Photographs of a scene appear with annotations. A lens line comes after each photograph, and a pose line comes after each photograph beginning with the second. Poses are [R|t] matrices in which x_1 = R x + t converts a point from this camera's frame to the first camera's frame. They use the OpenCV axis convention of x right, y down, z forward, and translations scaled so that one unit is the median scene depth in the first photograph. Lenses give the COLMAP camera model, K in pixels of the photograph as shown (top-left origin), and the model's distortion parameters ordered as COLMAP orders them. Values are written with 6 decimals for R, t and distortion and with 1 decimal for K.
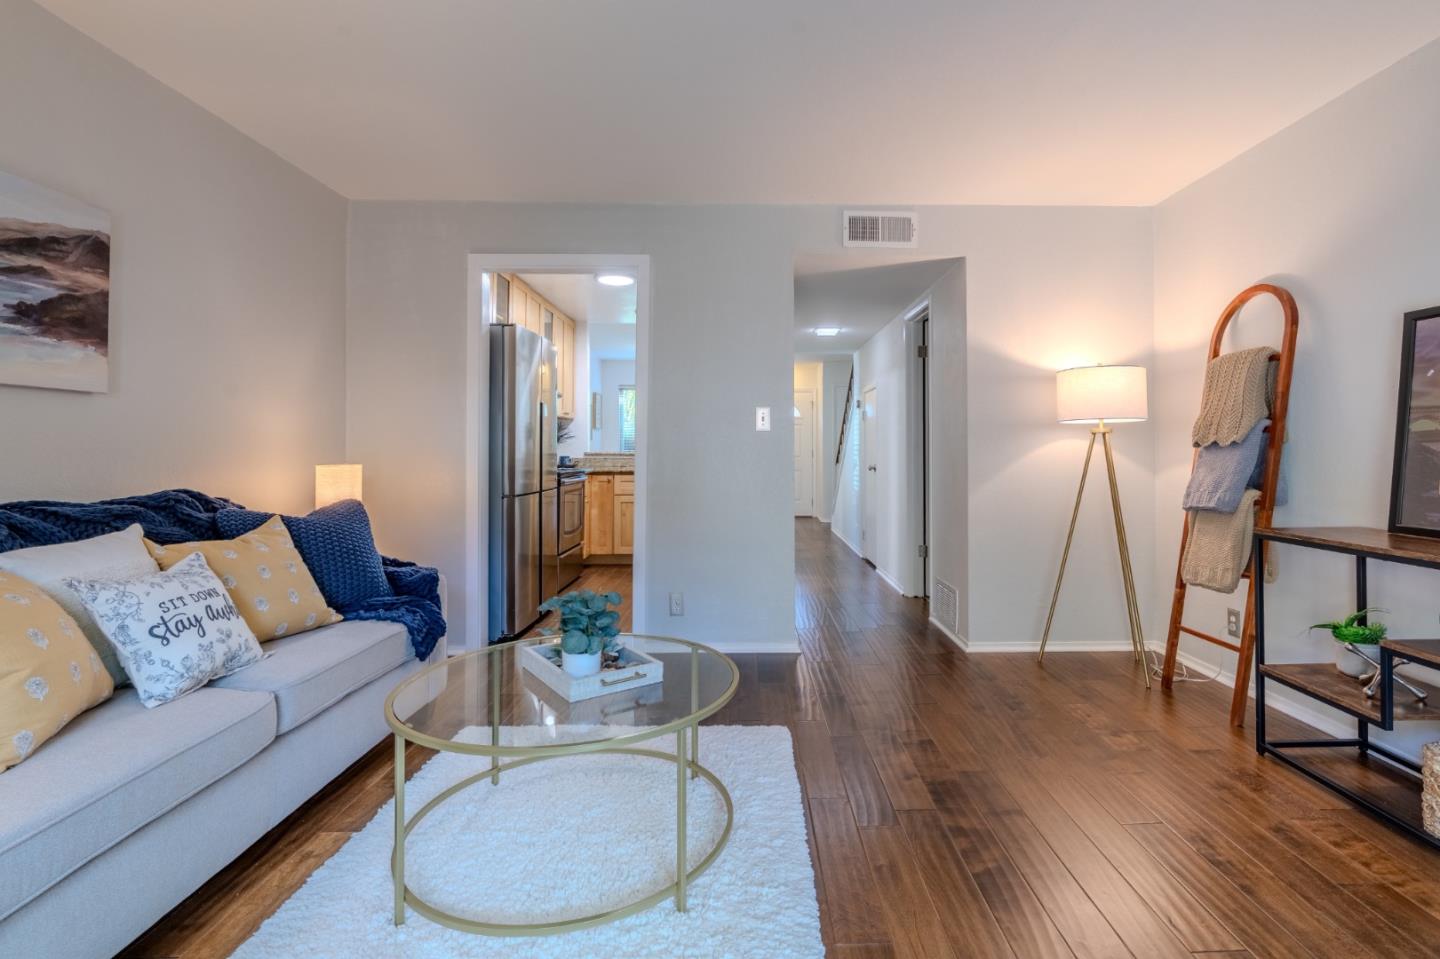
lens RADIAL K [[670.9, 0, 758.4], [0, 670.9, 445.6], [0, 0, 1]] dist [-0.007105, 0.002179]
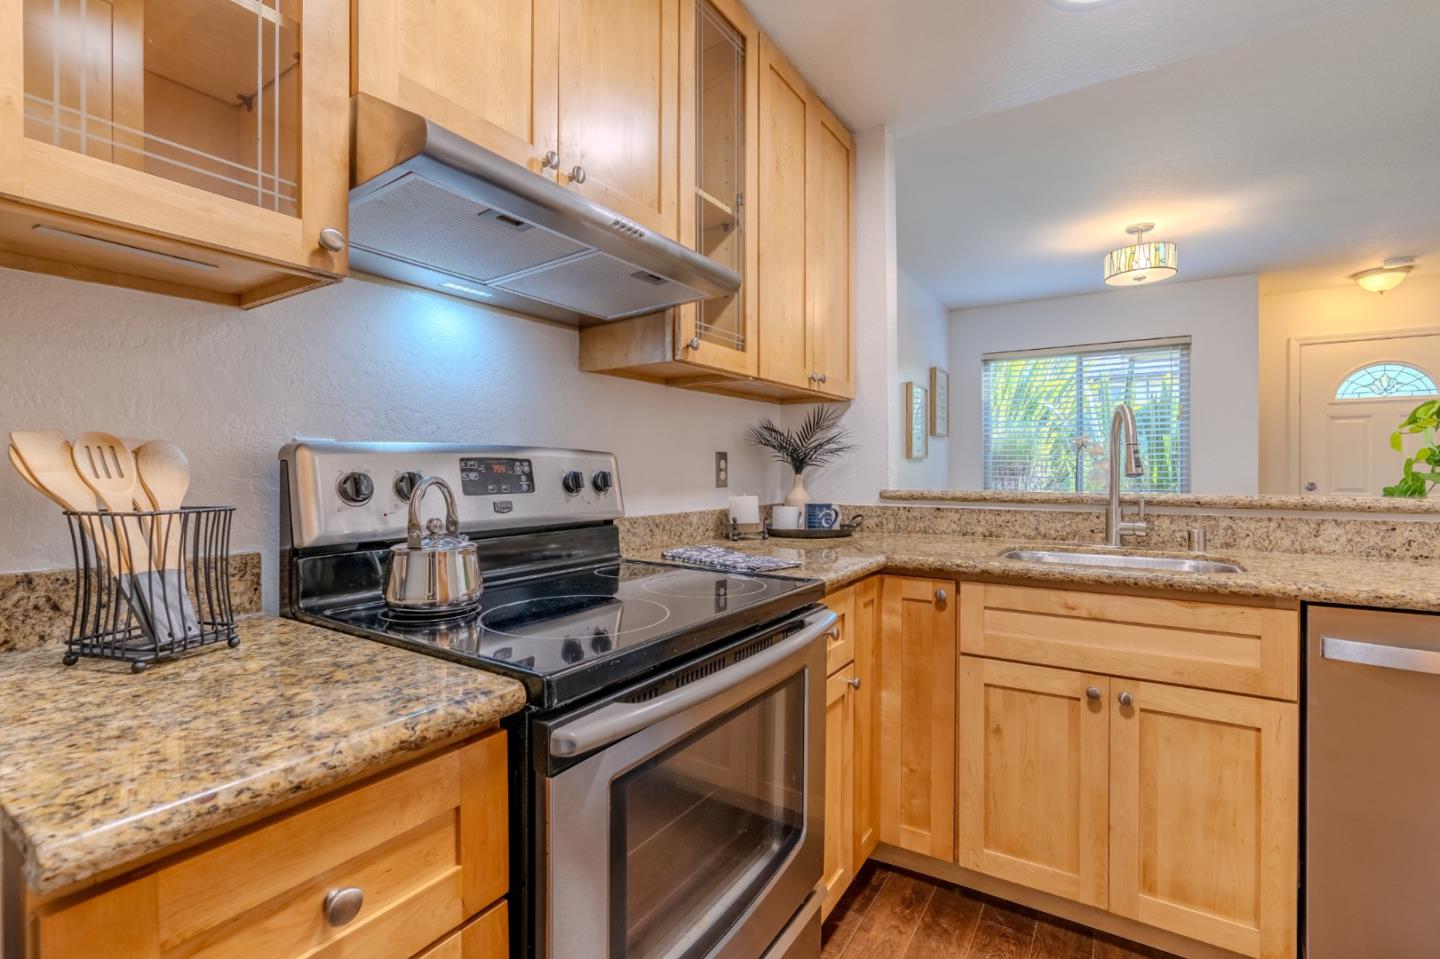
lens RADIAL K [[649.9, 0, 719.2], [0, 649.9, 476.2], [0, 0, 1]] dist [-0.010206, 0.000955]
pose [[0.828889, 0.002881, -0.559406, -0.439206], [0.007900, 0.999827, 0.016854, -0.014712], [0.559357, -0.018389, 0.828723, 2.151531]]
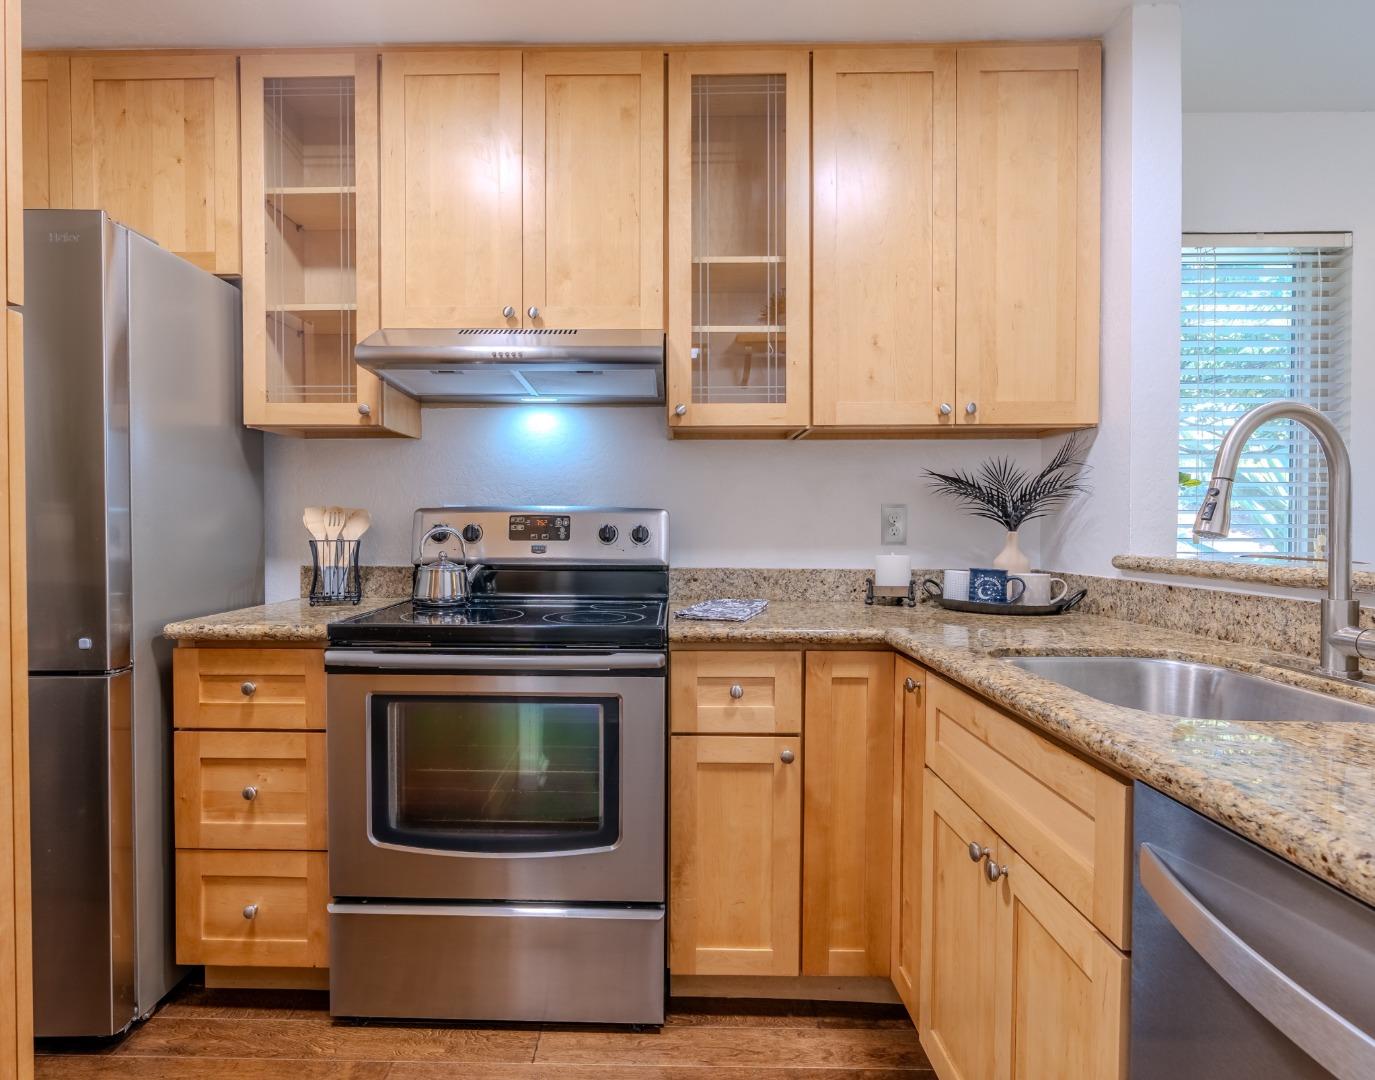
lens RADIAL K [[791.5, 0, 680.2], [0, 791.5, 533.6], [0, 0, 1]] dist [-0.000197, 0.002061]
pose [[-0.042900, 0.008355, -0.999044, 0.119454], [0.006837, 0.999944, 0.008069, -0.005577], [0.999056, -0.006484, -0.042955, 2.790691]]
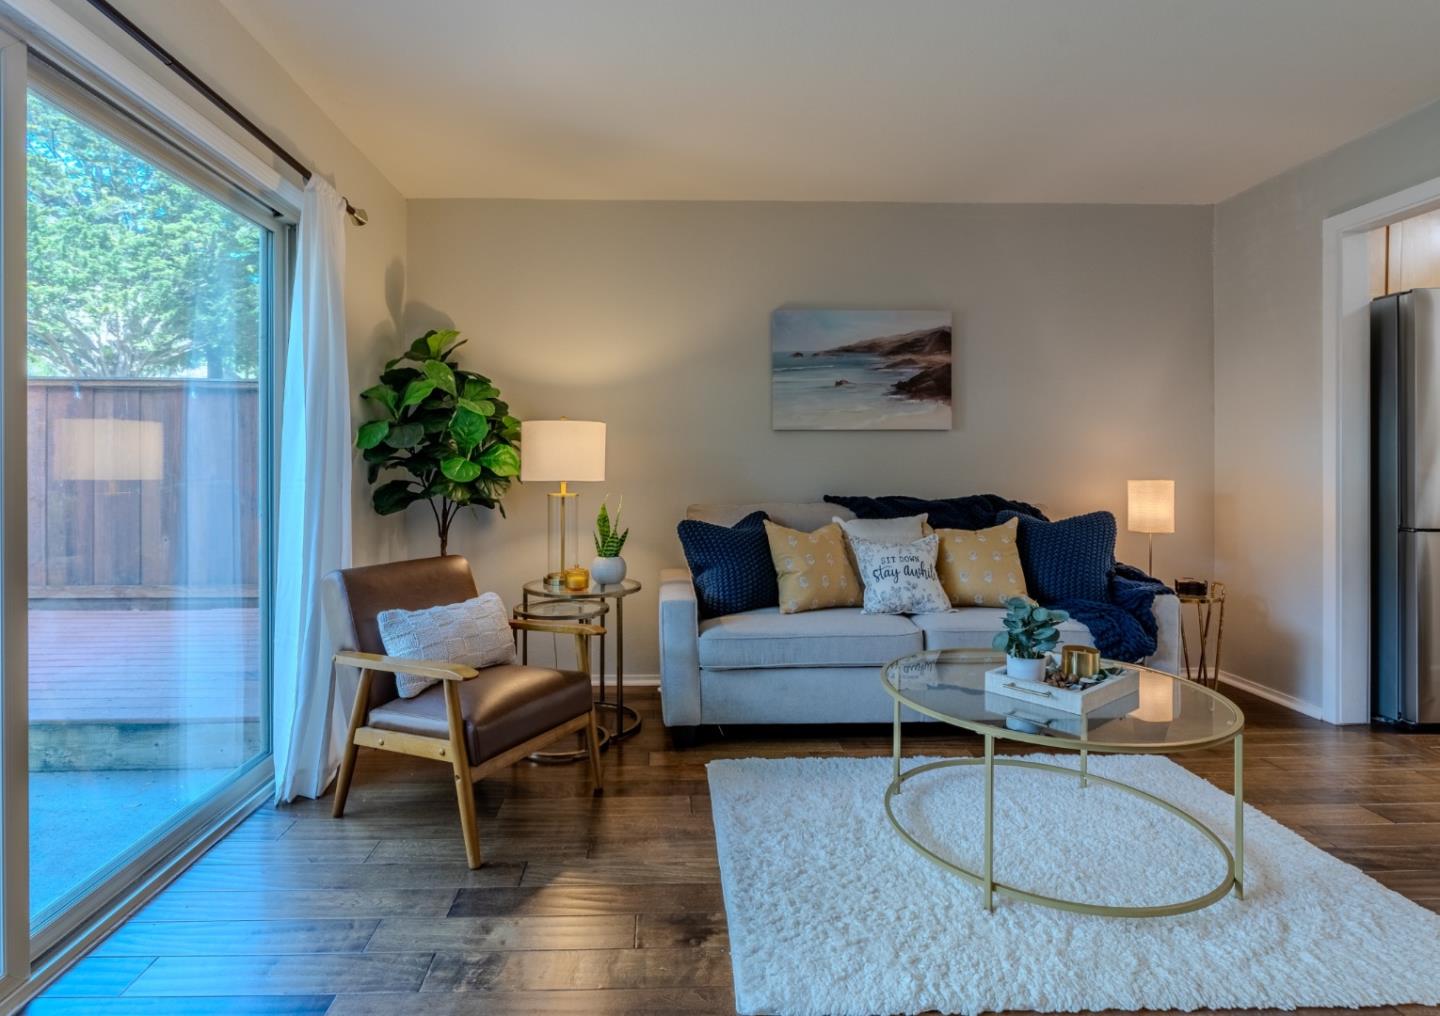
lens RADIAL K [[740.0, 0, 672.7], [0, 740.0, 470.1], [0, 0, 1]] dist [-0.007974, 0.002220]
pose [[-0.005520, 0.004027, -0.999977, 0.749806], [0.009205, 0.999950, 0.003976, 0.002312], [0.999942, -0.009183, -0.005557, 0.376642]]
